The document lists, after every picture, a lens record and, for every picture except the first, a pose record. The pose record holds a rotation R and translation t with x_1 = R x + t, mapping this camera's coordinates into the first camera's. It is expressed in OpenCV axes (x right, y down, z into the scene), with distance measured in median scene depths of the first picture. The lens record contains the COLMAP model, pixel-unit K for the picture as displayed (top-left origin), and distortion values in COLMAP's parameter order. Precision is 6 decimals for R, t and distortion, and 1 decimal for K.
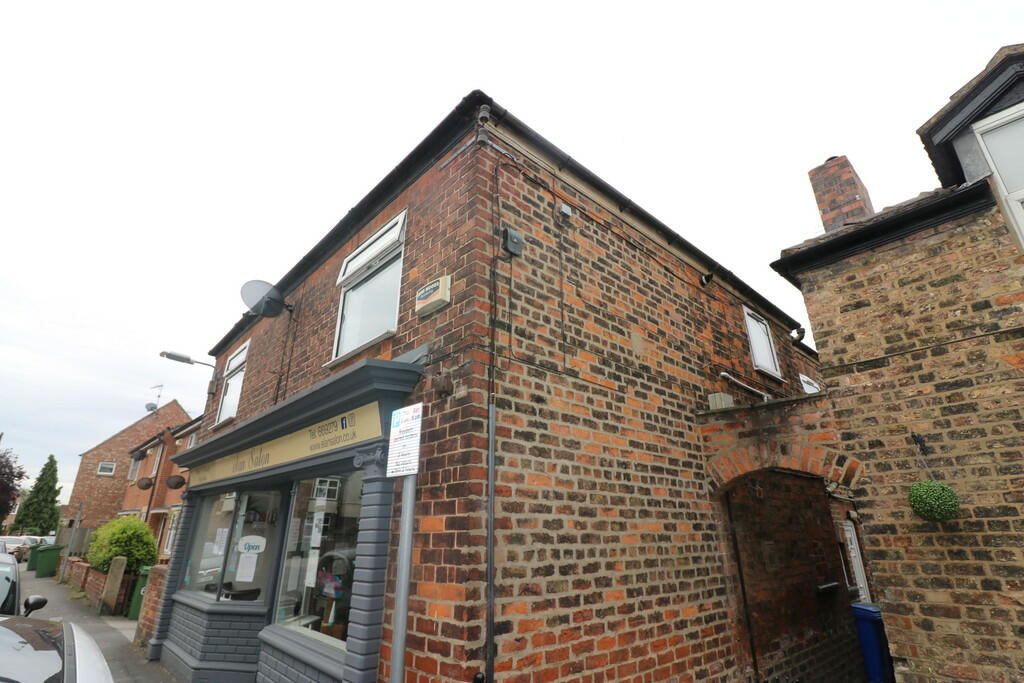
lens RADIAL K [[494.5, 0, 512.2], [0, 494.5, 337.9], [0, 0, 1]] dist [-0.000540, 0.000001]
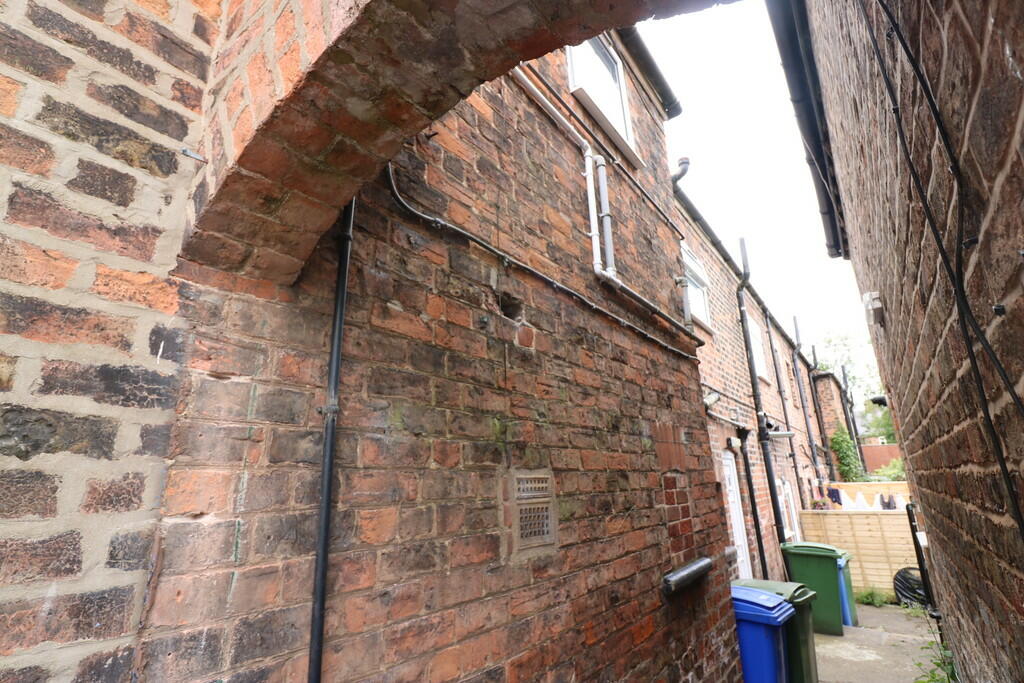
lens RADIAL K [[494.5, 0, 510.2], [0, 494.5, 341.5], [0, 0, 1]] dist [-0.000540, 0.000001]
pose [[0.983227, 0.026034, 0.180516, 0.380025], [-0.042023, 0.995467, 0.085325, 0.255664], [-0.177477, -0.091480, 0.979864, 0.589387]]
